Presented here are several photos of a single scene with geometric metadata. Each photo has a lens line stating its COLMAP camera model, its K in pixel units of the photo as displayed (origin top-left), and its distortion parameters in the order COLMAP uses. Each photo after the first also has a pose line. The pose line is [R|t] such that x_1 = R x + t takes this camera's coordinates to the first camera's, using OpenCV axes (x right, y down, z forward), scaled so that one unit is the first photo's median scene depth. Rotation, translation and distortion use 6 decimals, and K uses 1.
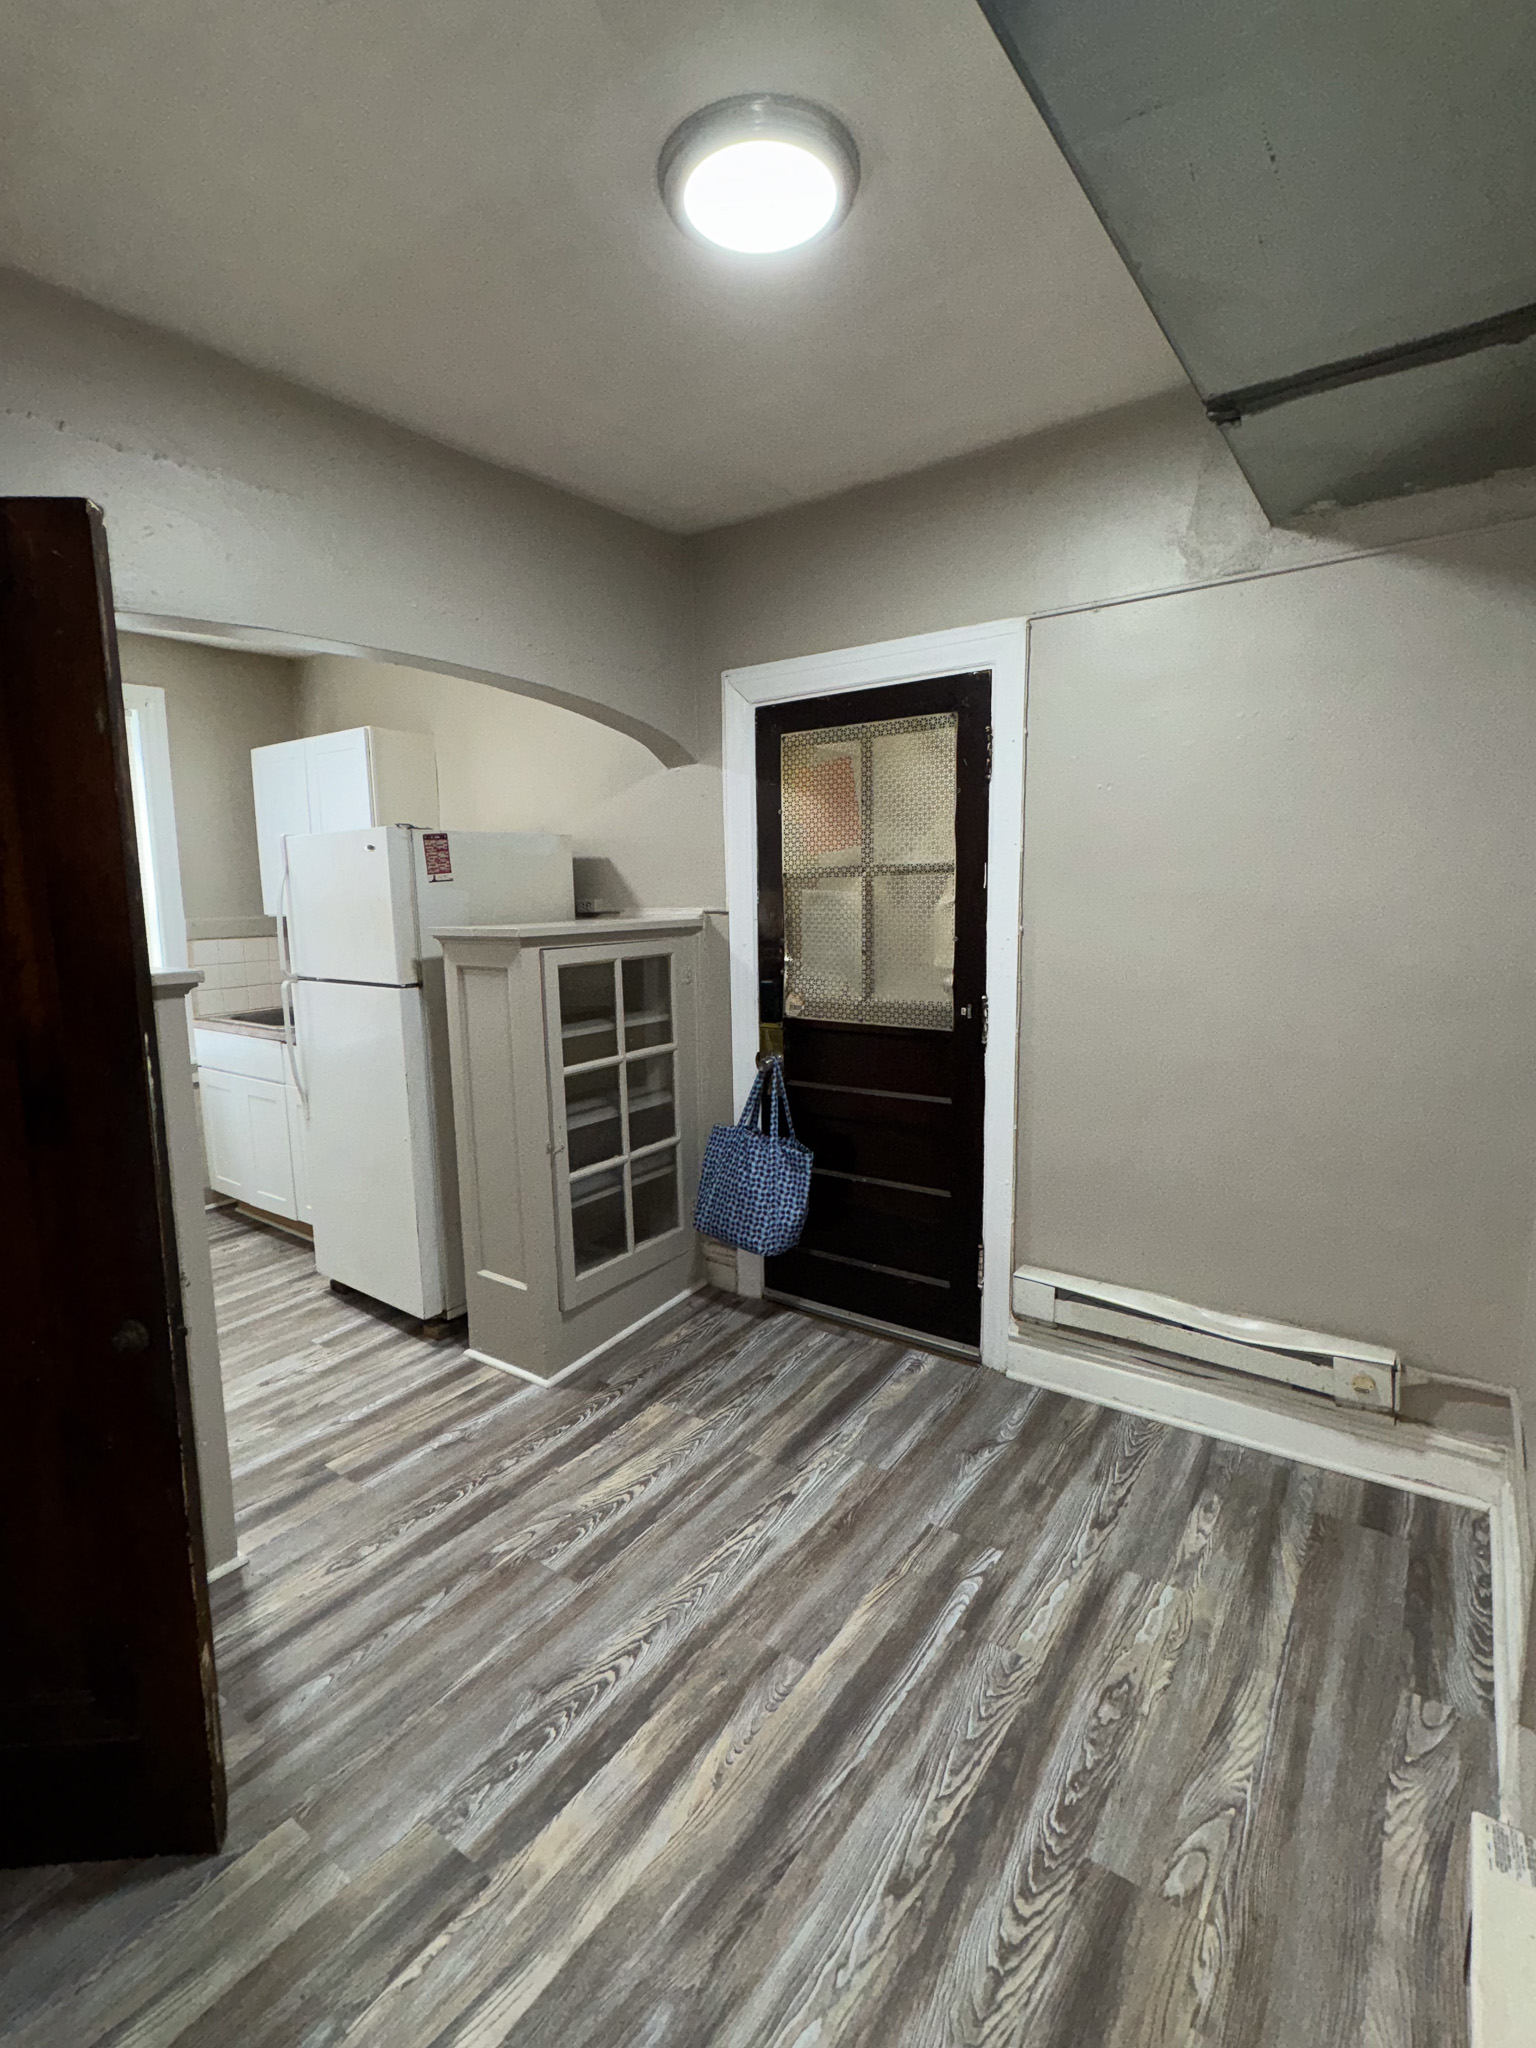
lens RADIAL K [[951.5, 0, 766.5], [0, 951.5, 1025.3], [0, 0, 1]] dist [0.000362, -0.001061]
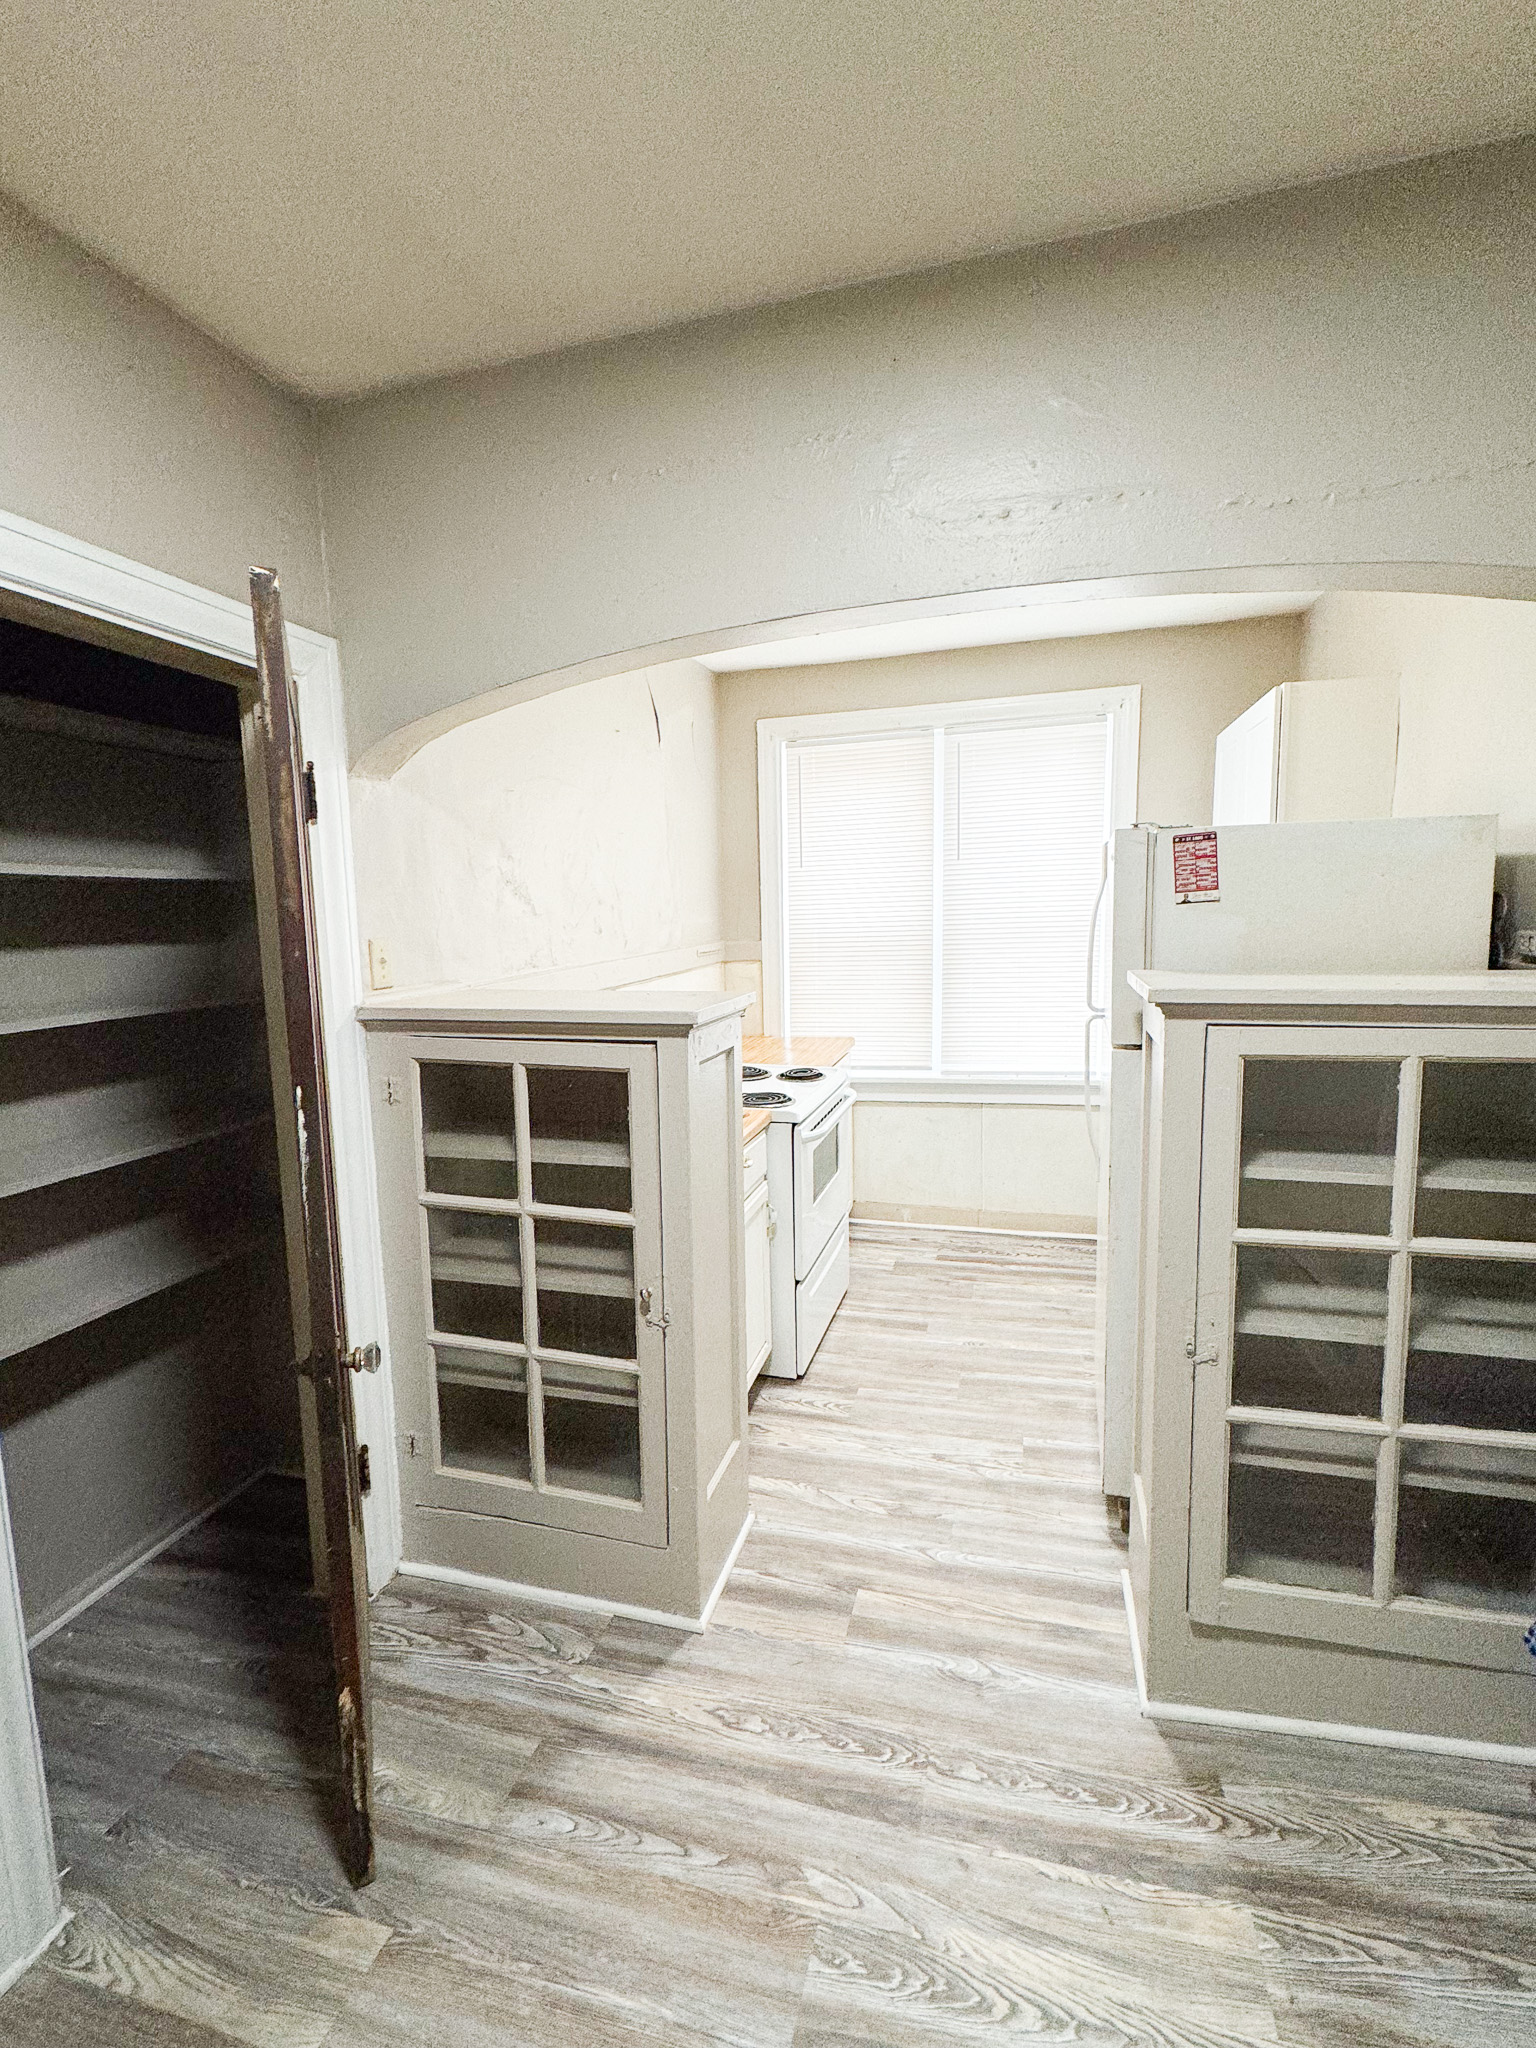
lens RADIAL K [[951.5, 0, 766.2], [0, 951.5, 1010.8], [0, 0, 1]] dist [0.000362, -0.001061]
pose [[0.348724, 0.118171, -0.929746, 0.222387], [-0.121856, 0.989315, 0.080037, -0.102385], [0.929270, 0.085385, 0.359398, 0.529390]]
